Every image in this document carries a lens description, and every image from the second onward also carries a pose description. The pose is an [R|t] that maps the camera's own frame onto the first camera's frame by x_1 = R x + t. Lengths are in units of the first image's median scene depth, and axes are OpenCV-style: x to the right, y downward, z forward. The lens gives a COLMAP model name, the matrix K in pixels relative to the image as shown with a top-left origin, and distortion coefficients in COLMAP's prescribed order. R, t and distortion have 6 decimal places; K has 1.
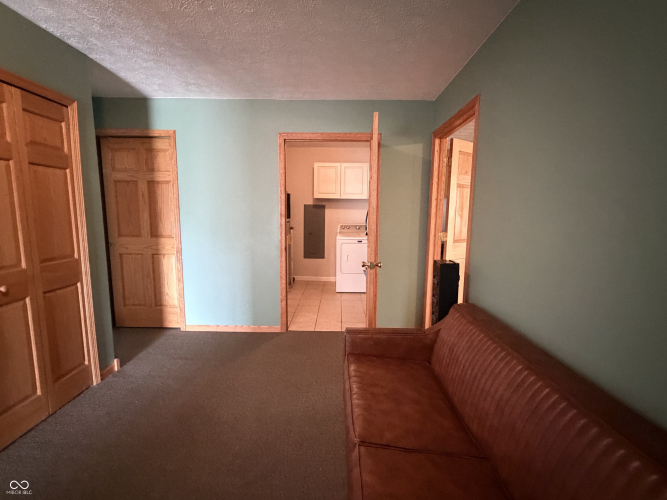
lens RADIAL K [[307.3, 0, 331.8], [0, 307.3, 250.1], [0, 0, 1]] dist [-0.006242, -0.000403]
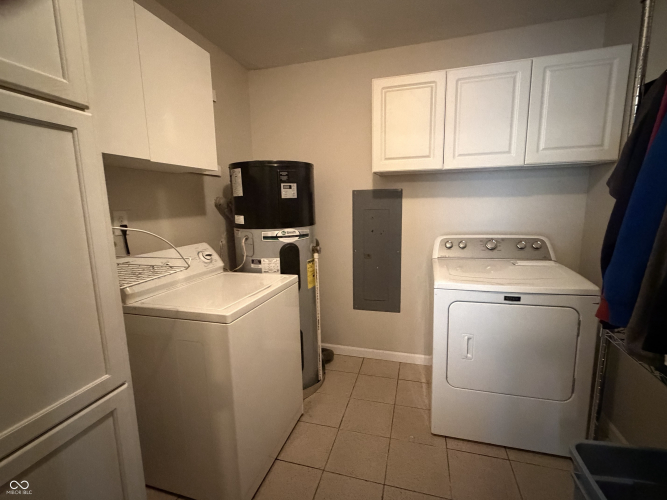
lens RADIAL K [[307.3, 0, 333.4], [0, 307.3, 251.0], [0, 0, 1]] dist [-0.006242, -0.000403]
pose [[0.968122, 0.009039, -0.250315, -0.007042], [-0.003448, 0.999735, 0.022766, -0.074353], [0.250455, -0.021177, 0.967897, 0.588979]]
